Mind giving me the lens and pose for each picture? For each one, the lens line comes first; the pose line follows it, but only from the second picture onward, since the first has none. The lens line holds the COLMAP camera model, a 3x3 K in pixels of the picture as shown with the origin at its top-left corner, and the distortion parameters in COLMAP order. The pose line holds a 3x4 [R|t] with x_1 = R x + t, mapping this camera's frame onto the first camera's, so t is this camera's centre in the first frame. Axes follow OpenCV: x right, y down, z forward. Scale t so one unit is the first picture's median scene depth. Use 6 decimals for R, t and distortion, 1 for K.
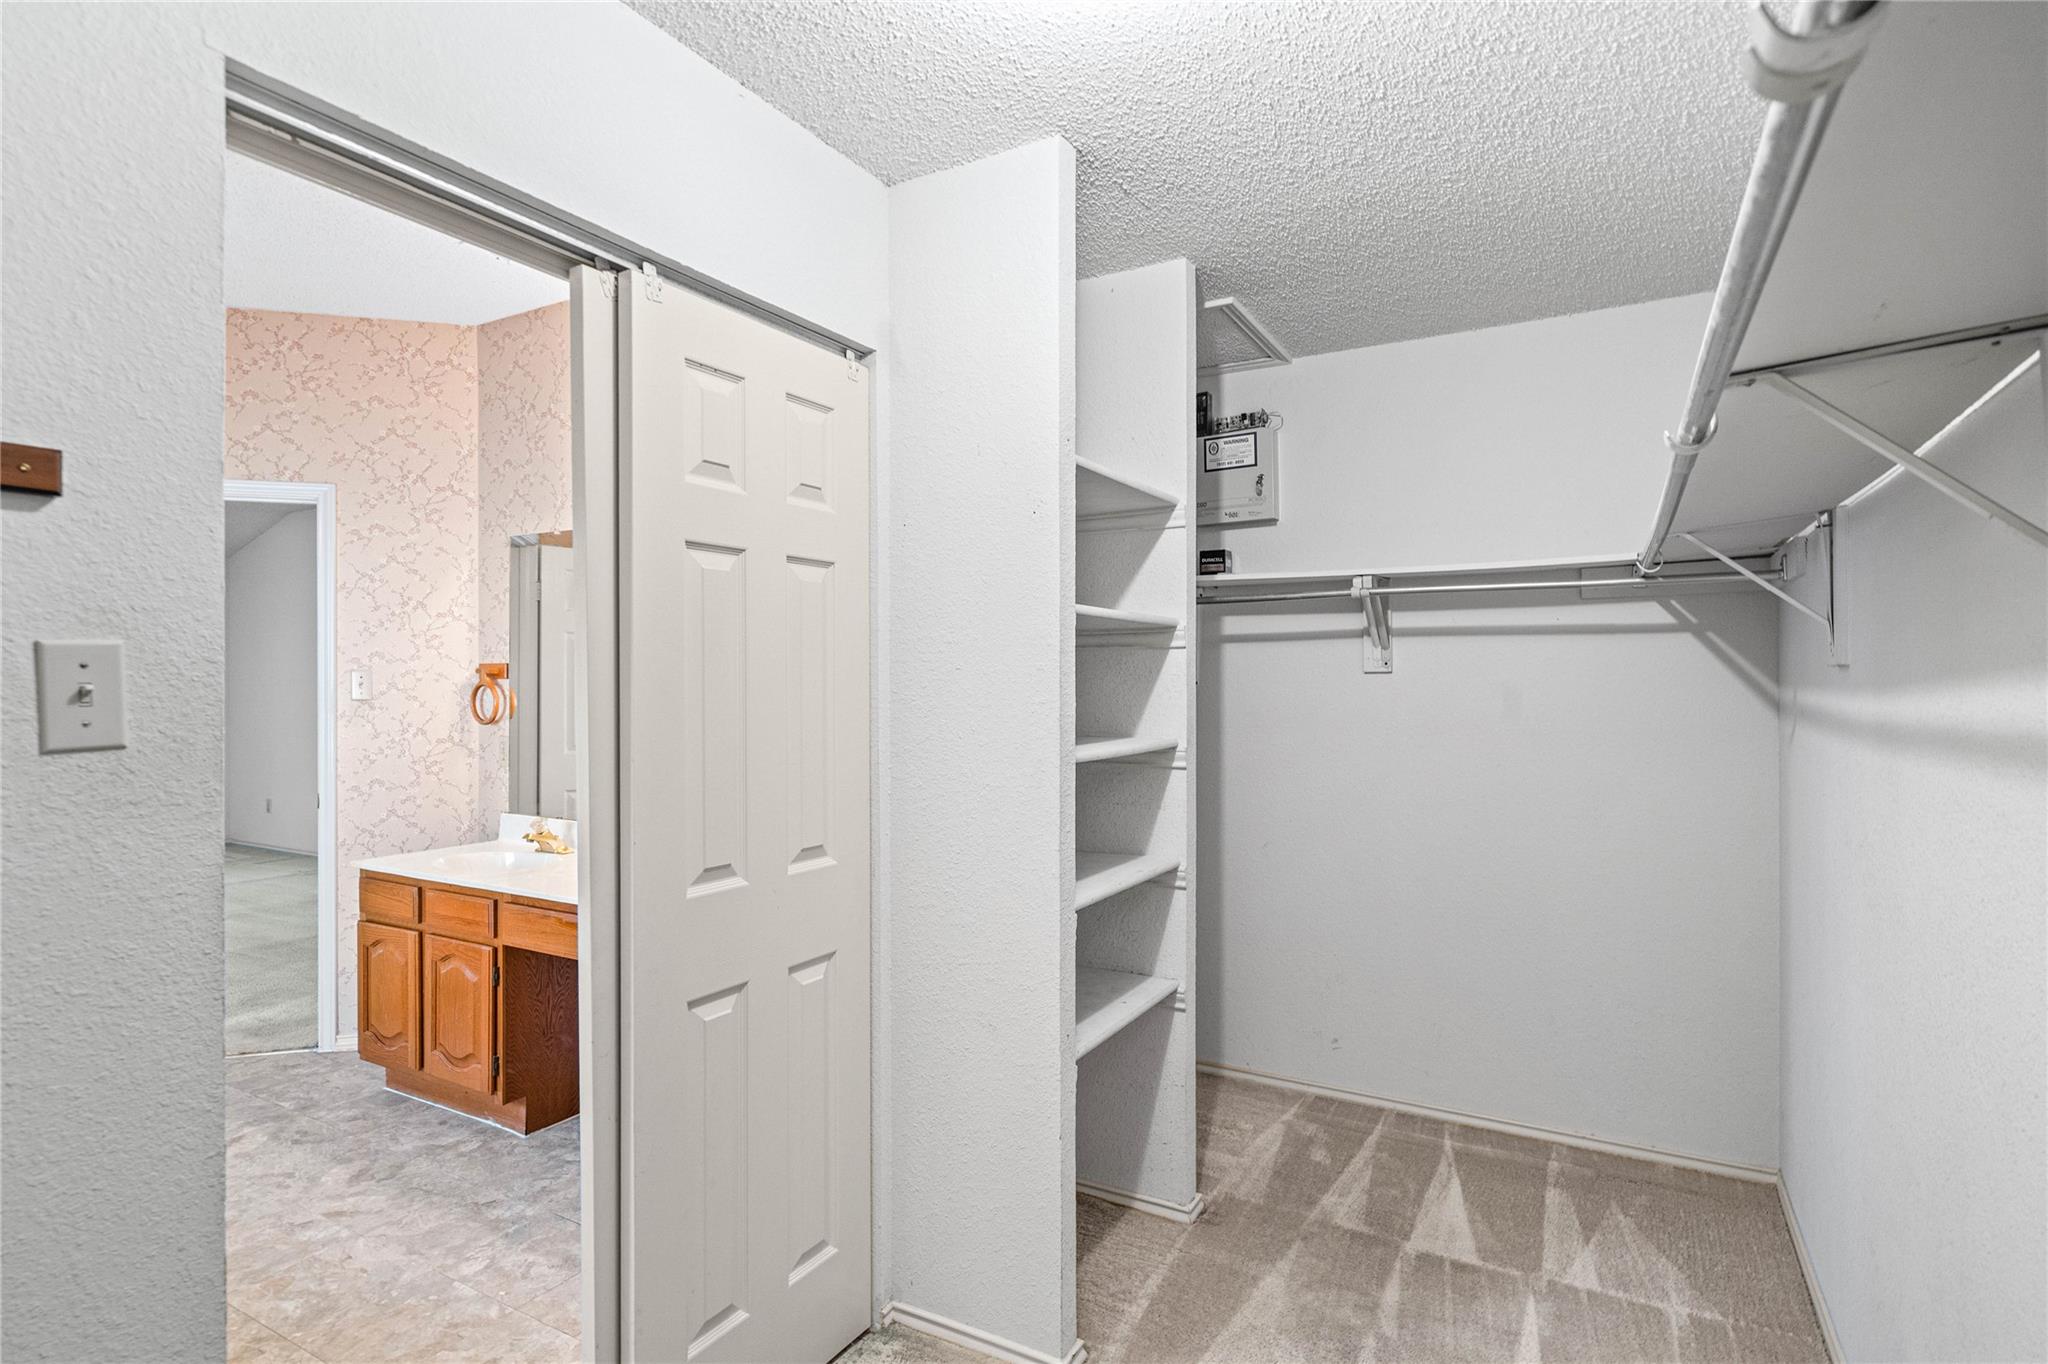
lens RADIAL K [[1029.8, 0, 1028.5], [0, 1029.8, 690.2], [0, 0, 1]] dist [-0.000530, -0.000387]
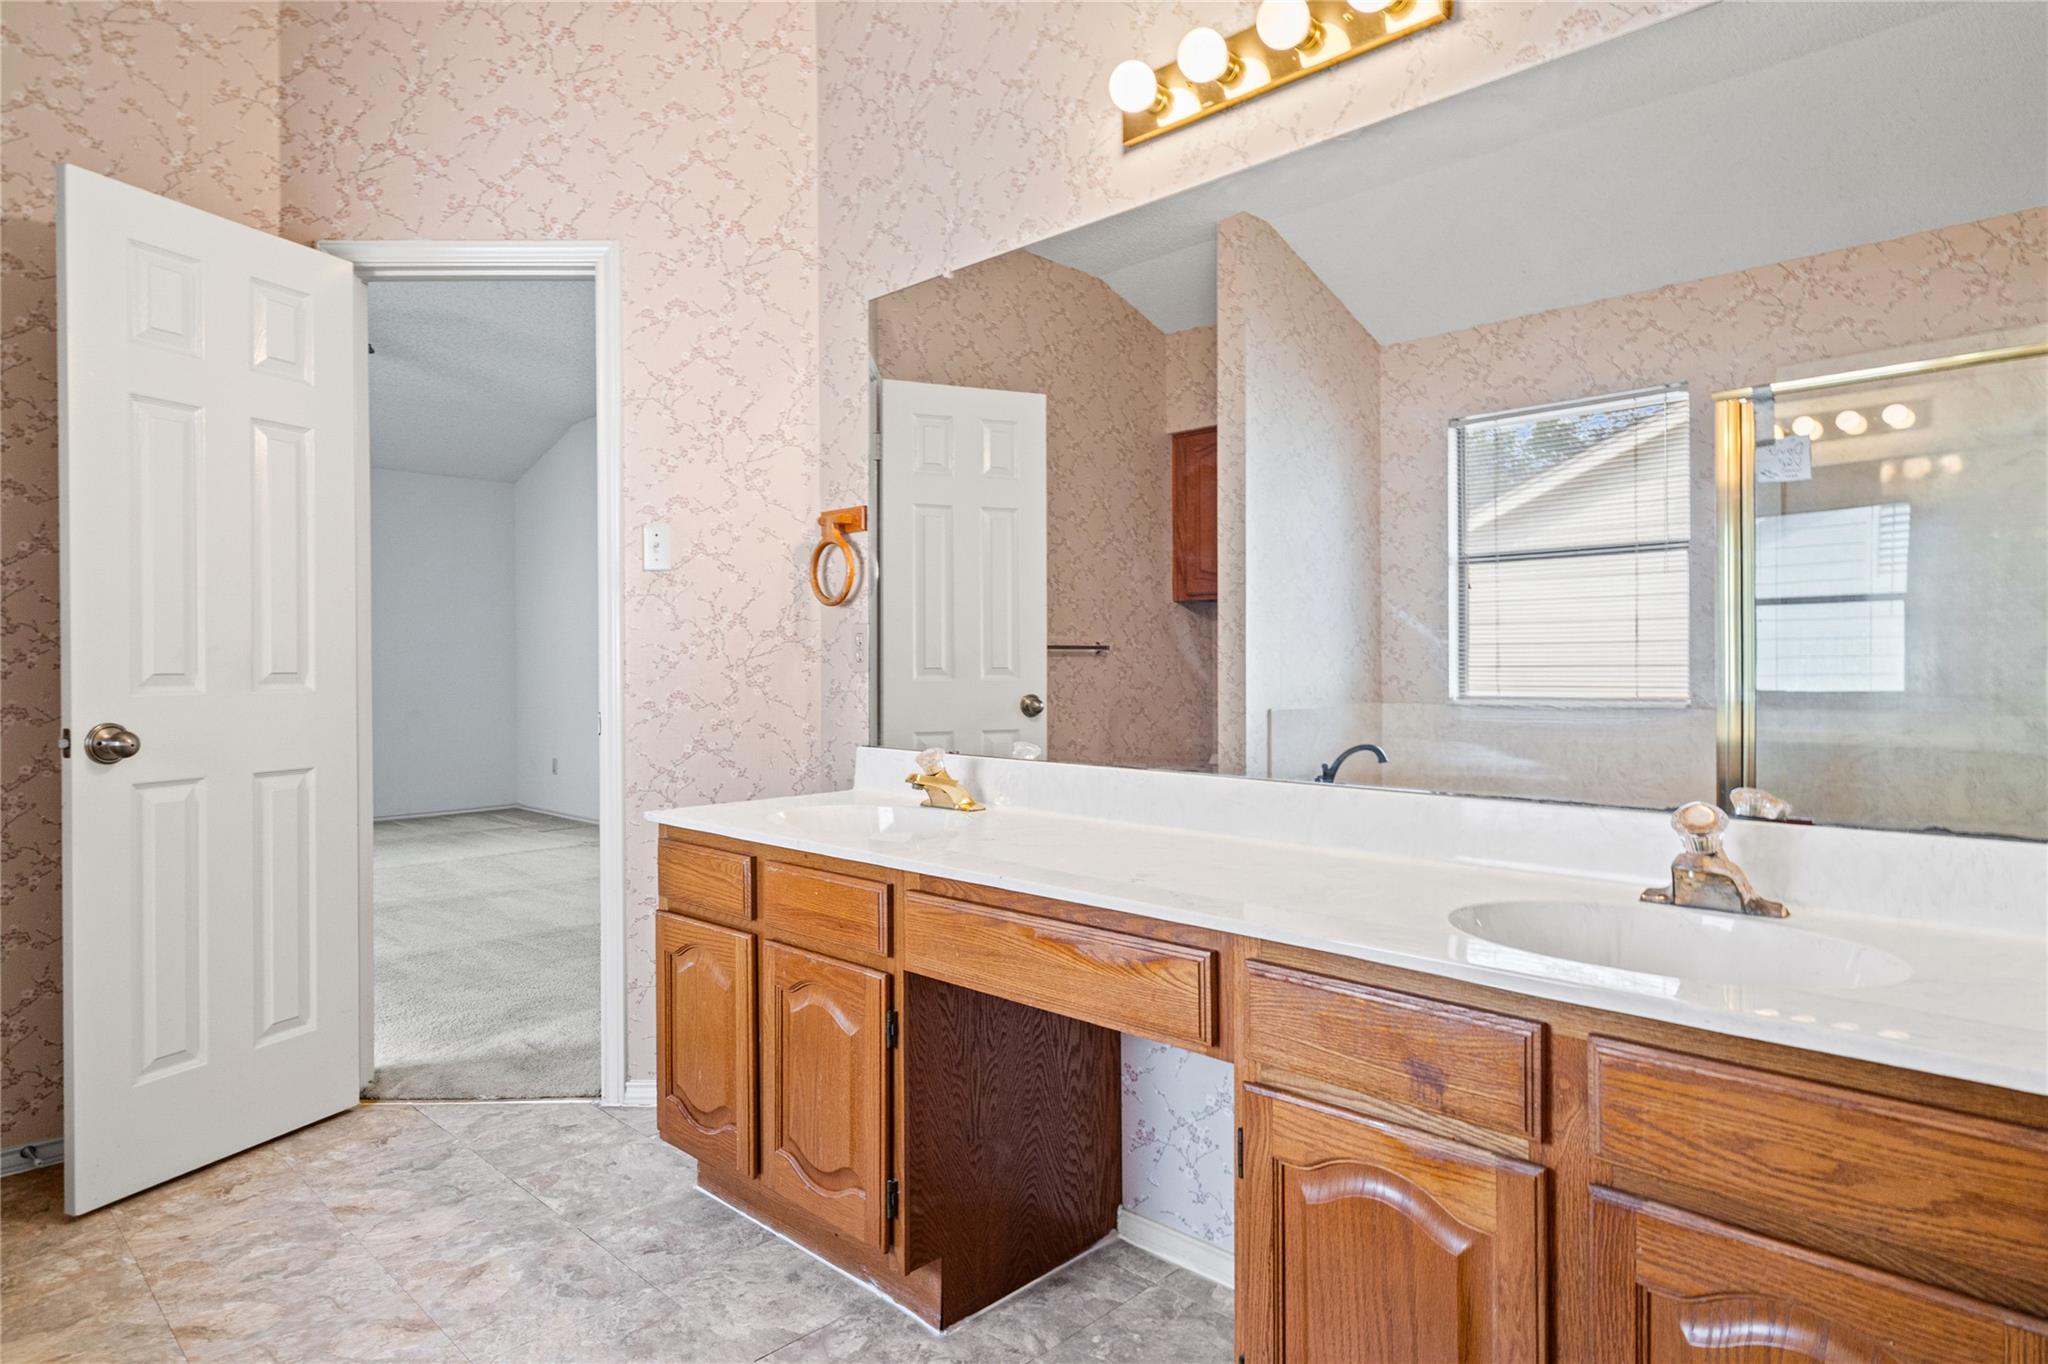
lens RADIAL K [[1131.7, 0, 1024.0], [0, 1131.7, 682.0], [0, 0, 1]] dist [0.002498, 0.000603]
pose [[0.968484, -0.001608, -0.249072, -0.265763], [0.003018, 0.999982, 0.005281, 0.083991], [0.249058, -0.005866, 0.968471, 0.394763]]
